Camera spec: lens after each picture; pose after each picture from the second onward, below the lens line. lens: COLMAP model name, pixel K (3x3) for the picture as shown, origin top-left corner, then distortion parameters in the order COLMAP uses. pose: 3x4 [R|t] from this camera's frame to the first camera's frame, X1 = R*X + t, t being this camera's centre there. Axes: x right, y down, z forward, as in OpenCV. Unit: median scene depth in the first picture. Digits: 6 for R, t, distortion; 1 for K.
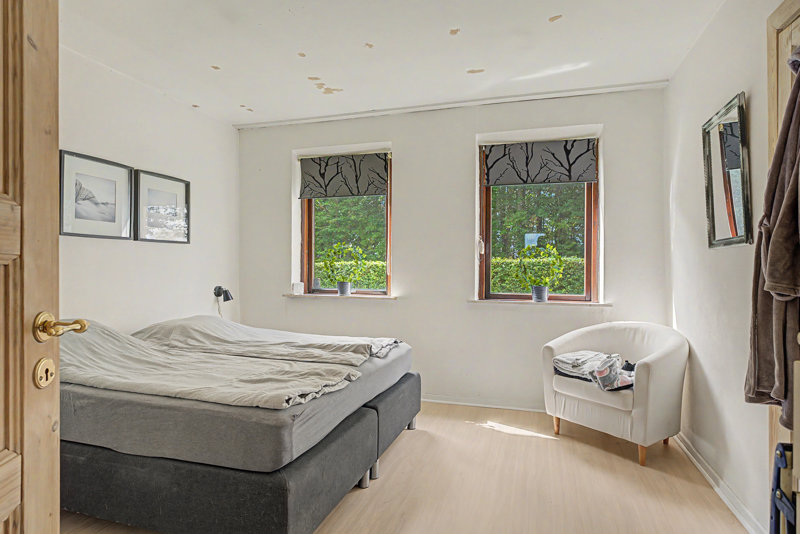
lens RADIAL K [[450.9, 0, 402.1], [0, 450.9, 267.4], [0, 0, 1]] dist [0.007235, 0.000672]
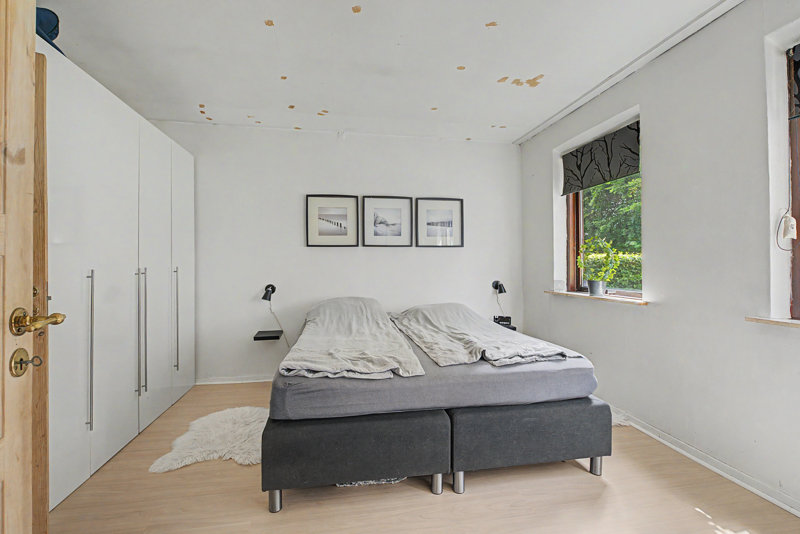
lens RADIAL K [[360.2, 0, 398.3], [0, 360.2, 263.0], [0, 0, 1]] dist [0.001294, 0.000662]
pose [[0.469424, -0.011560, -0.882897, 0.326204], [0.006467, 0.999932, -0.009653, 0.001657], [0.882949, -0.001179, 0.469467, 0.326681]]
